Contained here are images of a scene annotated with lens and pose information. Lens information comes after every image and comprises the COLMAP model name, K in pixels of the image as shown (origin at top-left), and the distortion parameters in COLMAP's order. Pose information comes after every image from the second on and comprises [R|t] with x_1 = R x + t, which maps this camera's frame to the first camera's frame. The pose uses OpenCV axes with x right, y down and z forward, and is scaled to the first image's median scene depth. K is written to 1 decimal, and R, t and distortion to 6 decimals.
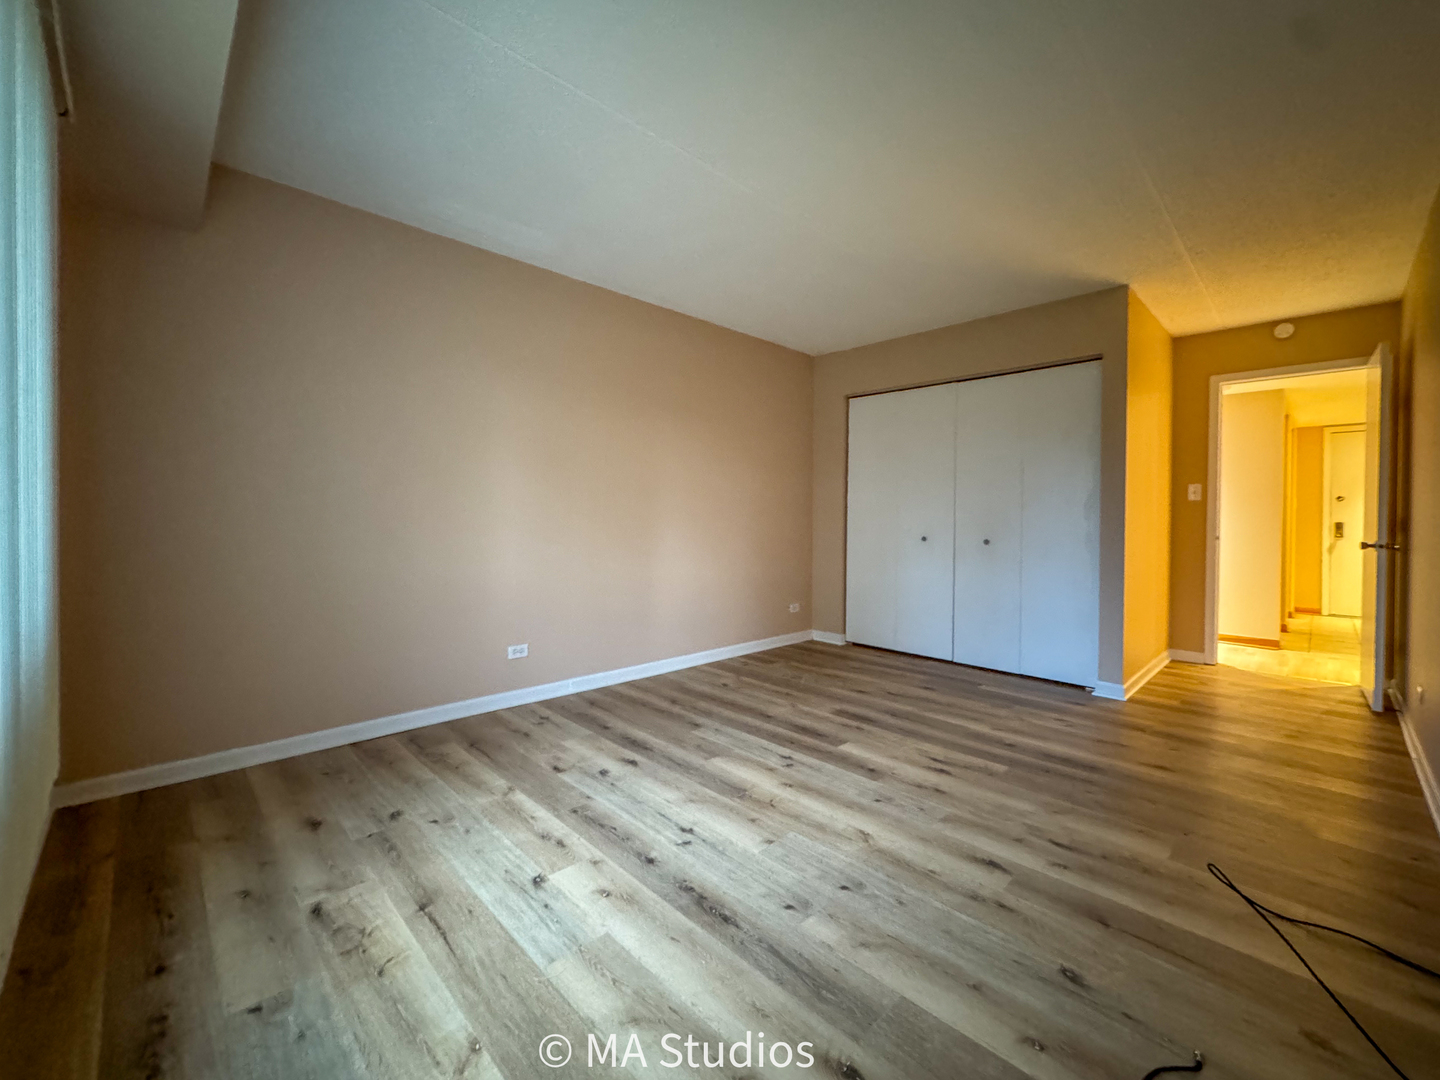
lens RADIAL K [[581.4, 0, 720.9], [0, 581.4, 529.3], [0, 0, 1]] dist [-0.005404, 0.002367]
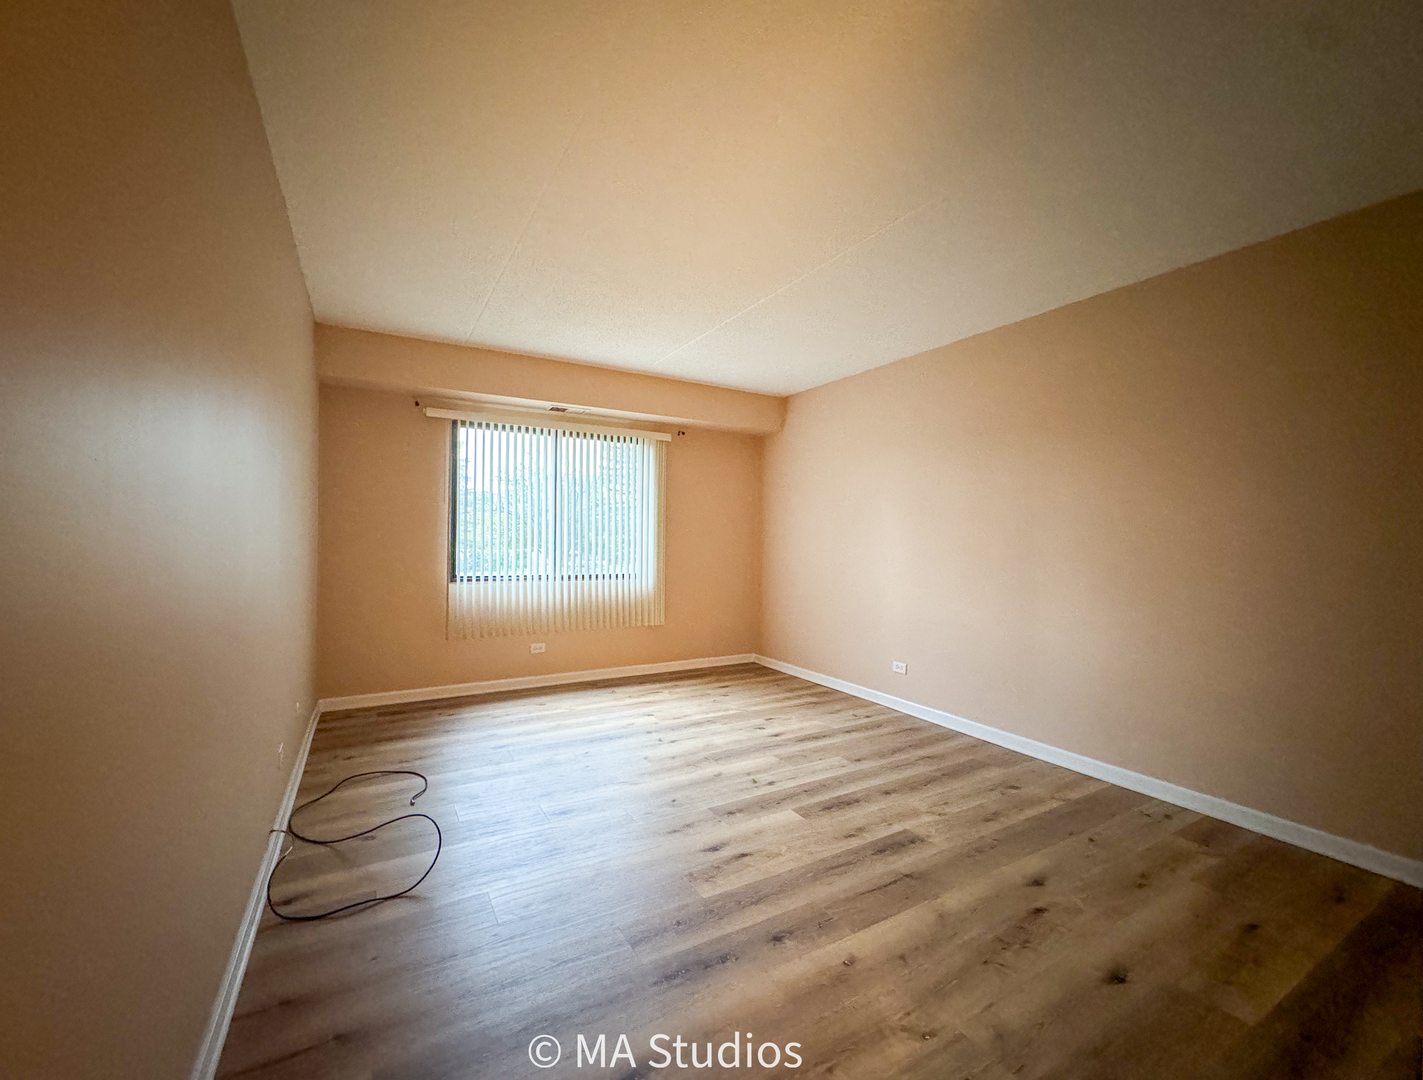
lens RADIAL K [[583.0, 0, 712.3], [0, 583.0, 544.2], [0, 0, 1]] dist [-0.002340, 0.000445]
pose [[-0.234205, -0.006620, -0.972165, 1.127075], [-0.038053, 0.999273, 0.002363, -0.040701], [0.971442, 0.037547, -0.234286, 1.079592]]
